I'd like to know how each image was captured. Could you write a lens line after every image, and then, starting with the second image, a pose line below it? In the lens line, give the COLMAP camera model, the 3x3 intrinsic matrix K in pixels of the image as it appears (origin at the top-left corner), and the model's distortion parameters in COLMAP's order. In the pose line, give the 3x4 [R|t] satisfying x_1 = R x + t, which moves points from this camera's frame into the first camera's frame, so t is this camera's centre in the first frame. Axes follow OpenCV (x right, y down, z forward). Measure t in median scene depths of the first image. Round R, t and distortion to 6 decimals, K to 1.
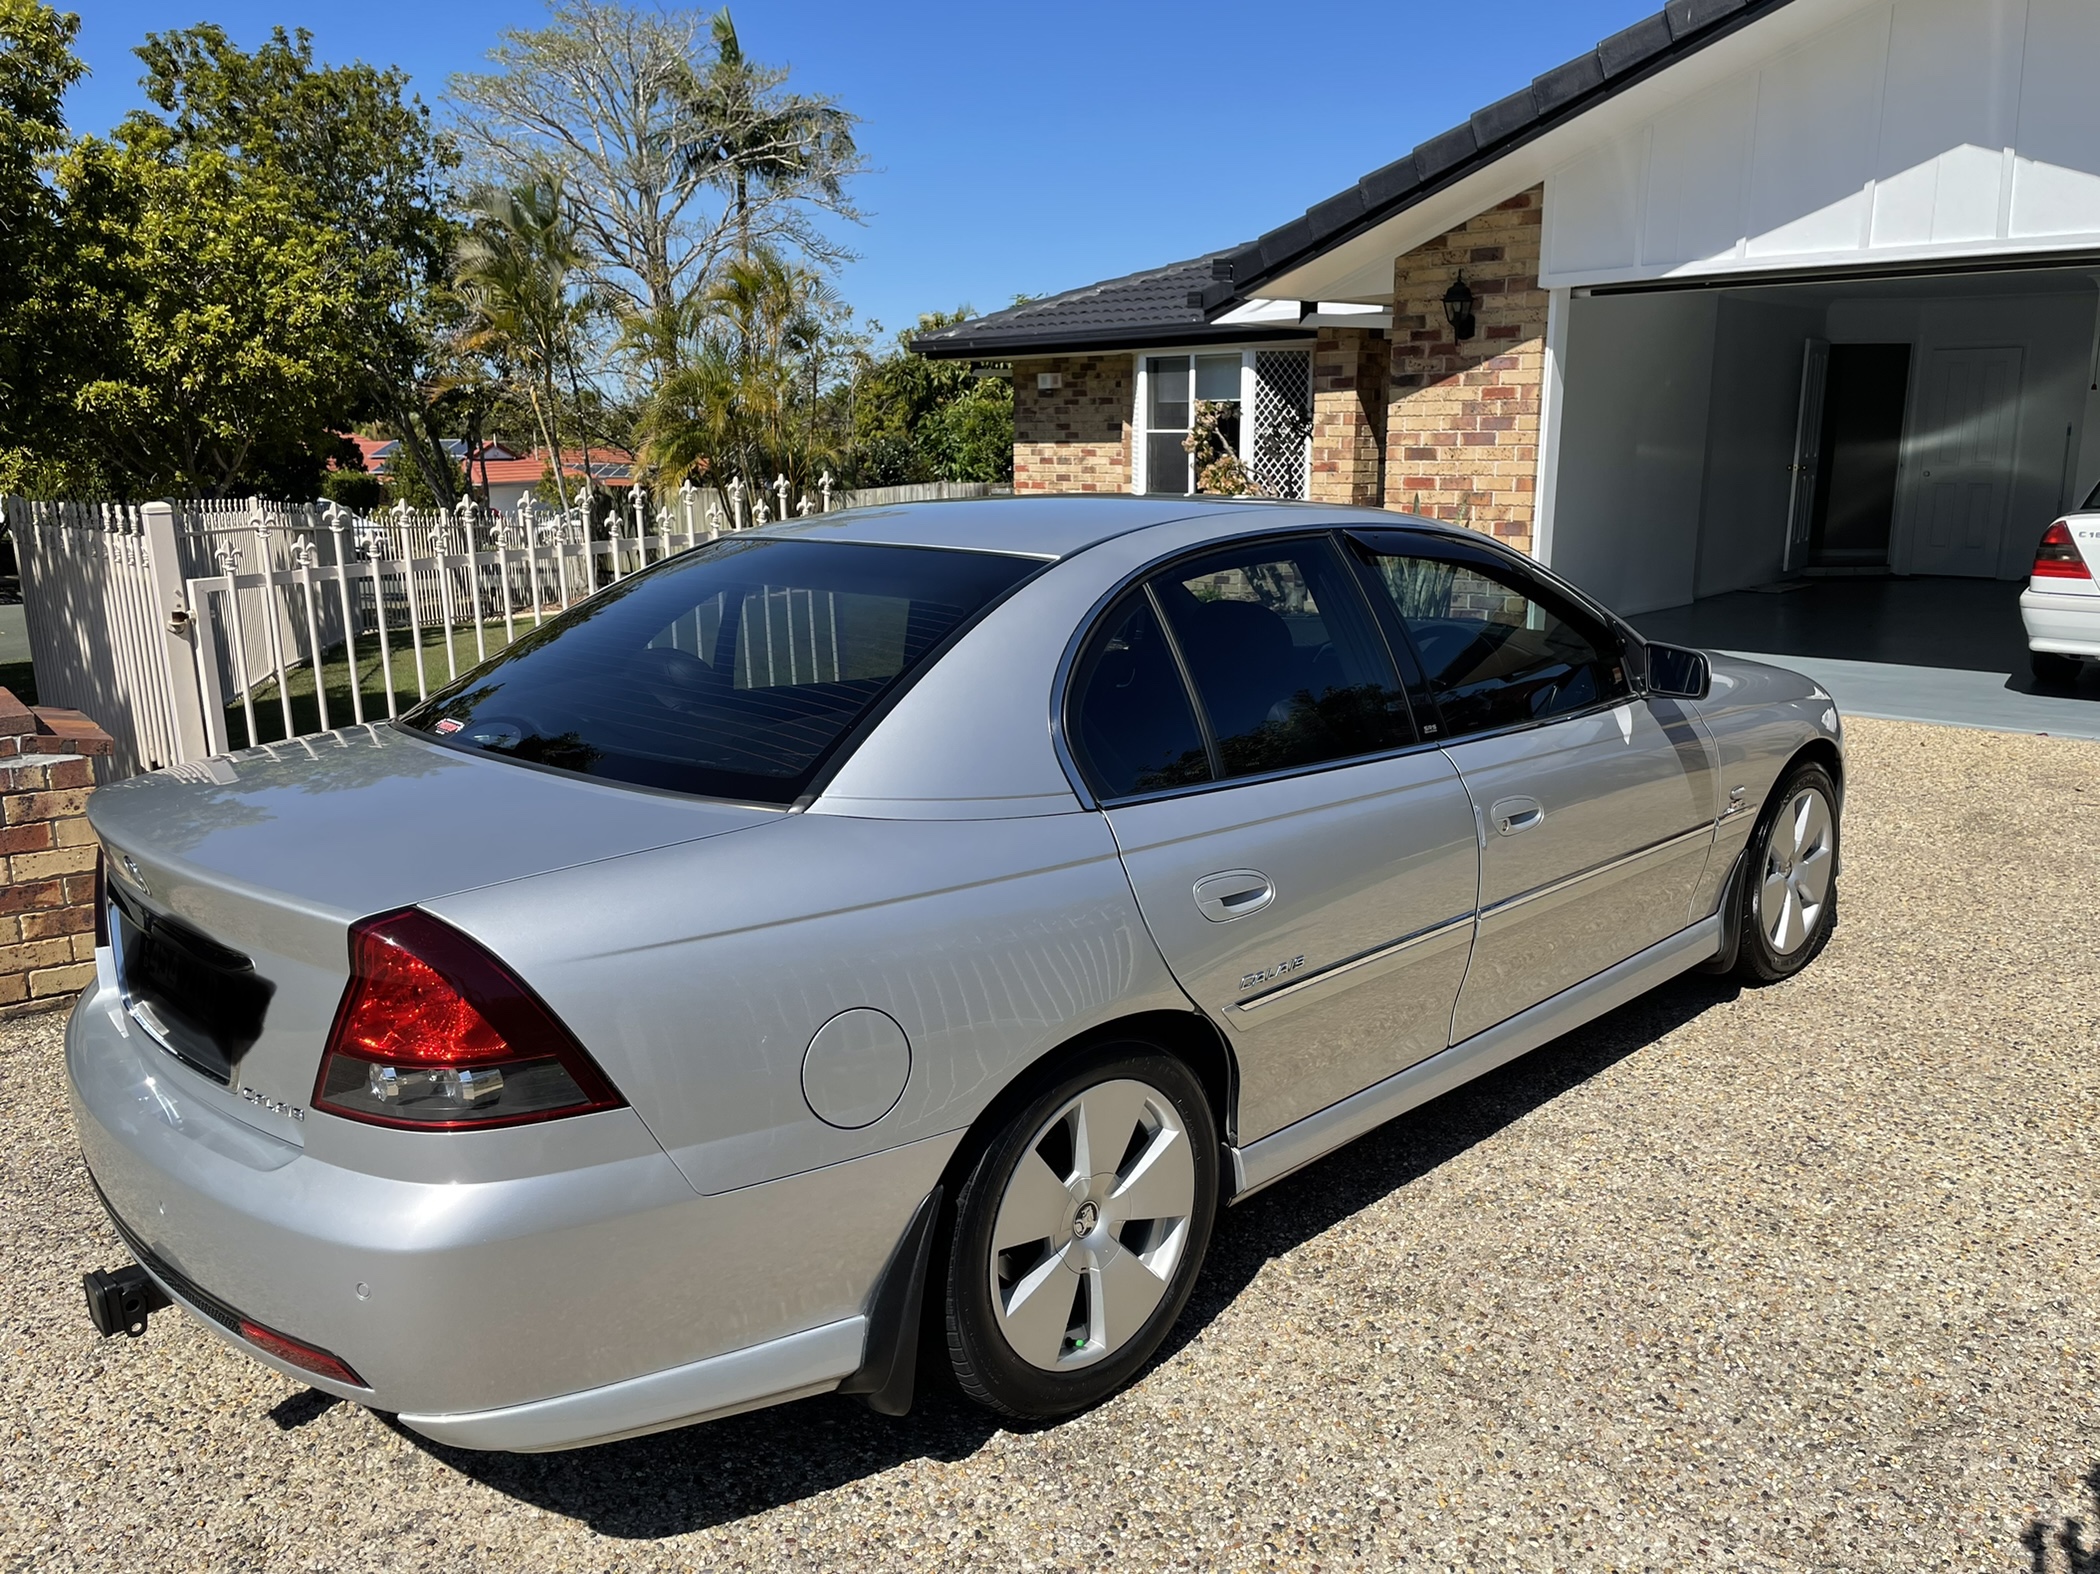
lens RADIAL K [[1683.5, 0, 1065.2], [0, 1683.5, 794.5], [0, 0, 1]] dist [0.036439, -0.032164]
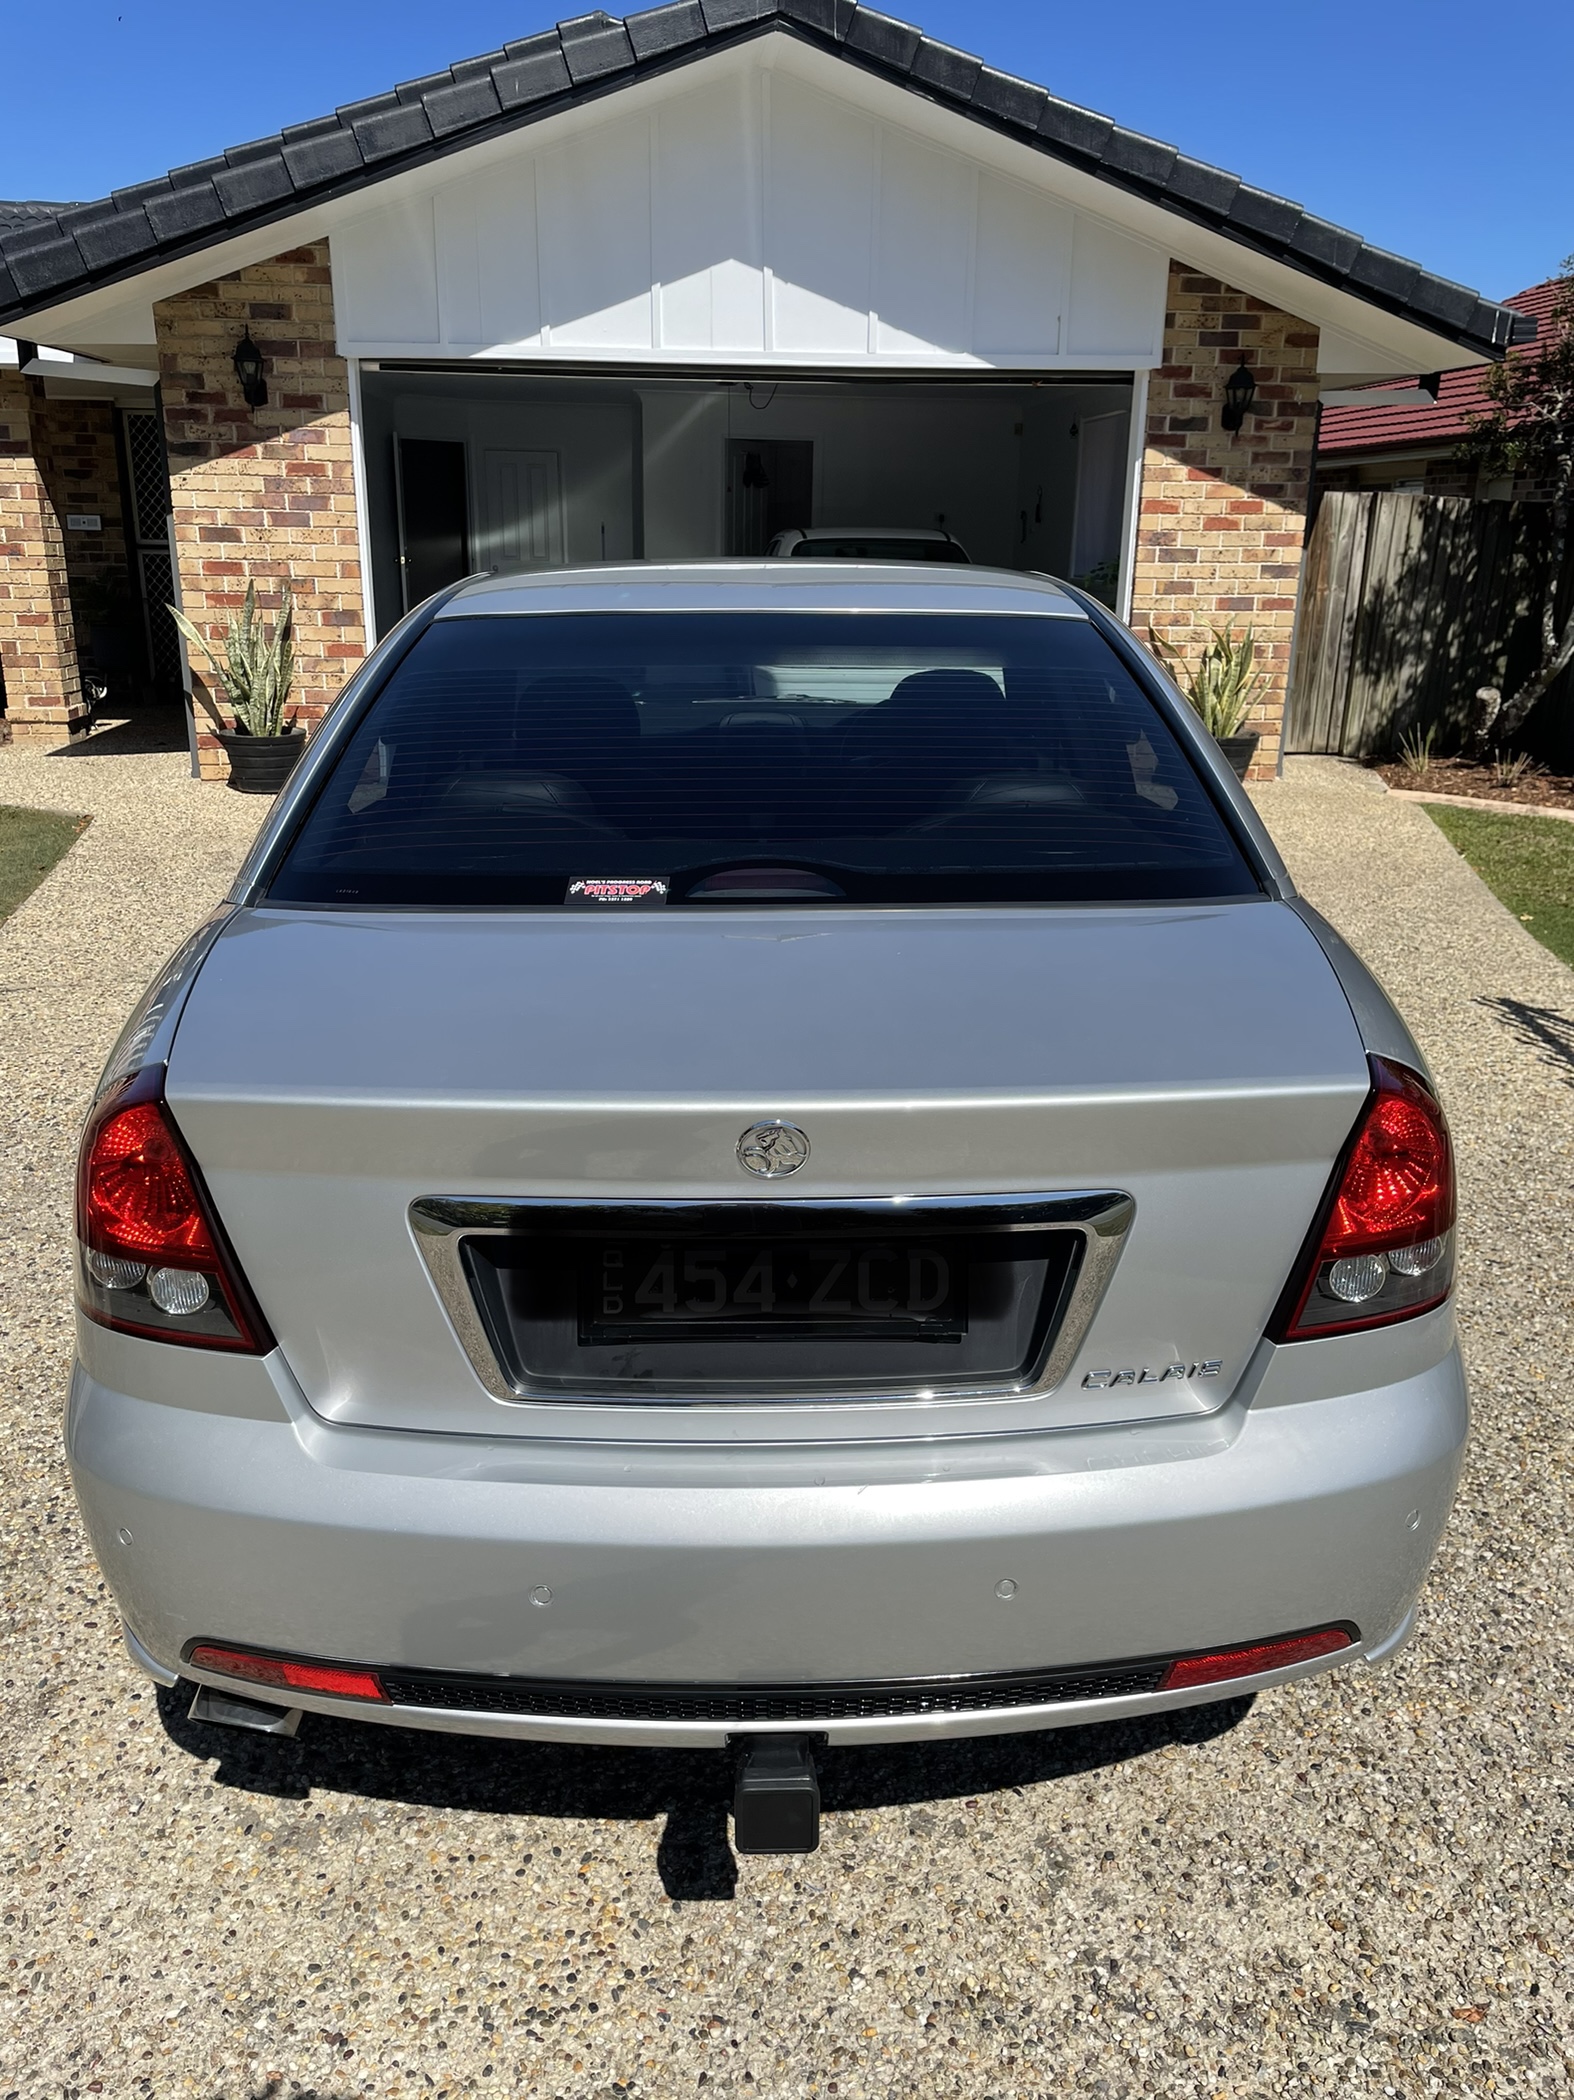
lens RADIAL K [[1683.5, 0, 793.6], [0, 1683.5, 1053.6], [0, 0, 1]] dist [0.036439, -0.032164]
pose [[0.706470, -0.187649, 0.682414, -0.247209], [0.126700, 0.982167, 0.138908, -0.017388], [-0.696310, -0.011672, 0.717646, 0.141099]]
